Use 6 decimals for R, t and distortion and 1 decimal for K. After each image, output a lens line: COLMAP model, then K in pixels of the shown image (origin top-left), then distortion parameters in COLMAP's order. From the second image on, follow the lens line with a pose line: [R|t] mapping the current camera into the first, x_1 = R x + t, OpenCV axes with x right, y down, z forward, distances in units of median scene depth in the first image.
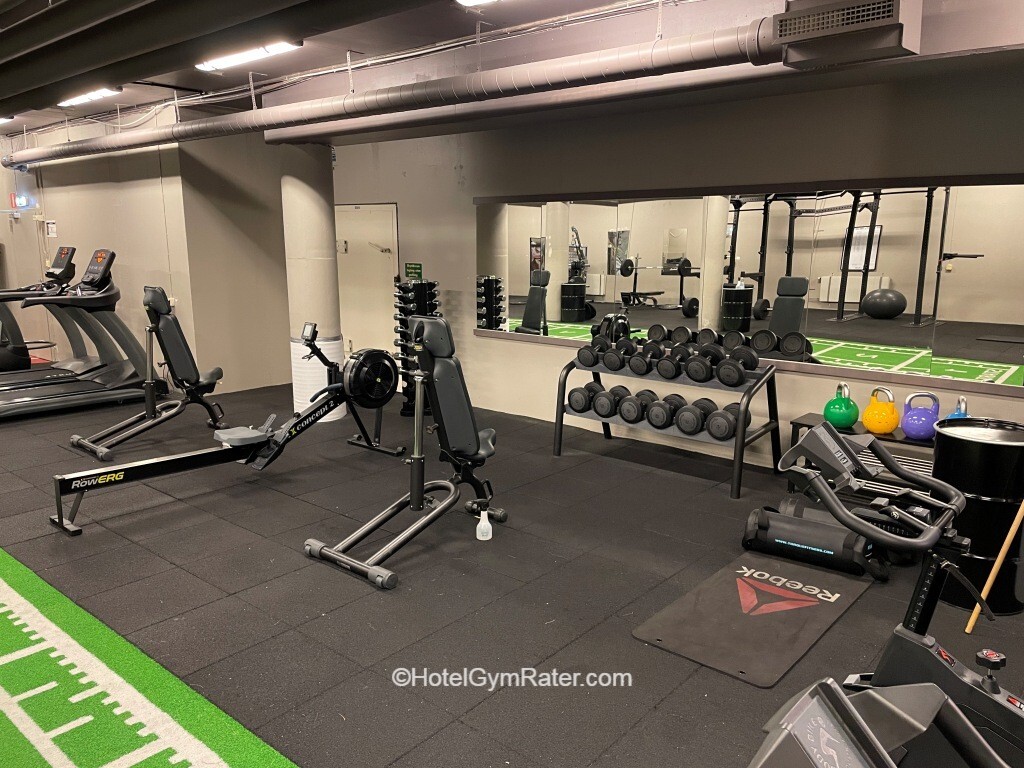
lens RADIAL K [[808.1, 0, 486.7], [0, 808.1, 381.6], [0, 0, 1]] dist [-0.007222, -0.012708]
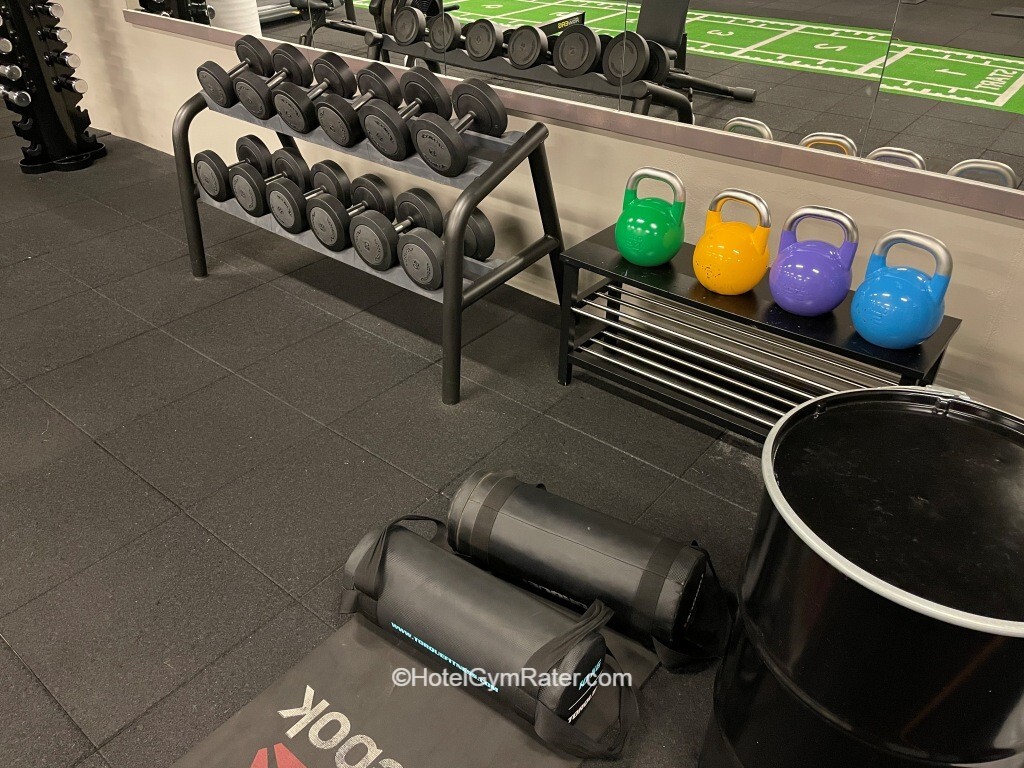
lens RADIAL K [[780.7, 0, 512.0], [0, 780.7, 384.0], [0, 0, 1]] dist [0.096920, -0.115925]
pose [[0.998864, -0.019115, 0.043653, 0.275937], [0.000762, 0.922312, 0.386445, -0.050560], [-0.047649, -0.385972, 0.921279, 0.457511]]
